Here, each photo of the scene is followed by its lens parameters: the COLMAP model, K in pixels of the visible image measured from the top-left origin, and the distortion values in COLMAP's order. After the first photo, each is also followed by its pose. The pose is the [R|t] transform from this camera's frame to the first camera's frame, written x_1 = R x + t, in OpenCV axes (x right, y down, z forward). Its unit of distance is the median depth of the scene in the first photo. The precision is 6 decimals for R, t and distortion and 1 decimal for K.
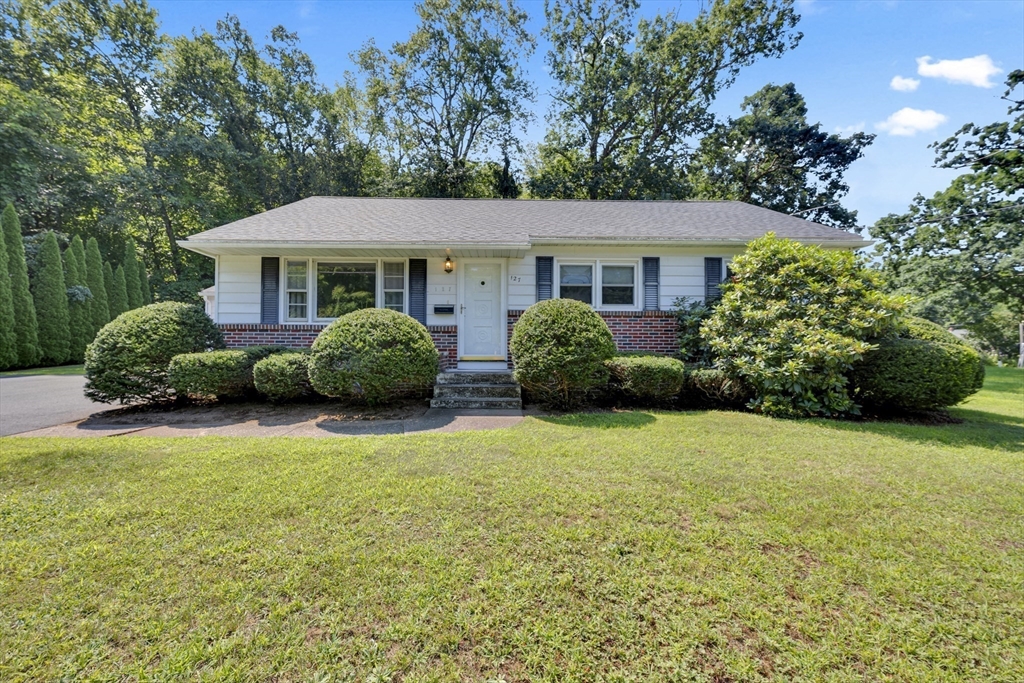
lens RADIAL K [[407.4, 0, 512.0], [0, 407.4, 341.5], [0, 0, 1]] dist [0.000596, 0.000196]
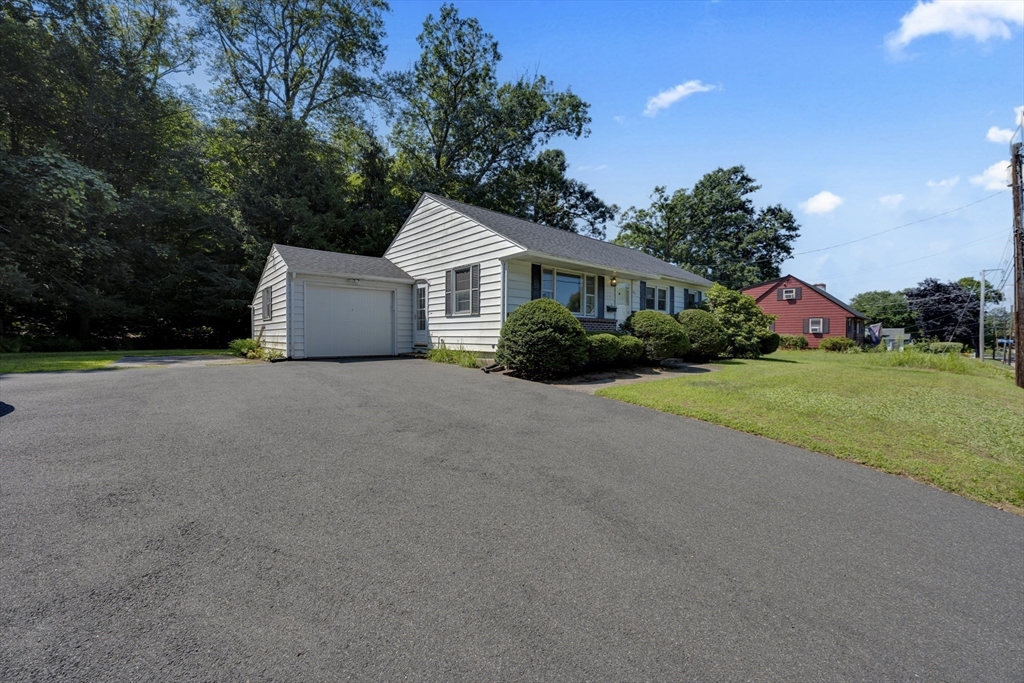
lens RADIAL K [[407.4, 0, 512.0], [0, 407.4, 341.5], [0, 0, 1]] dist [0.000596, 0.000196]
pose [[0.750579, -0.010216, 0.660702, -1.153272], [-0.013118, 0.999453, 0.030356, 0.005233], [-0.660651, -0.031451, 0.750034, 0.029934]]
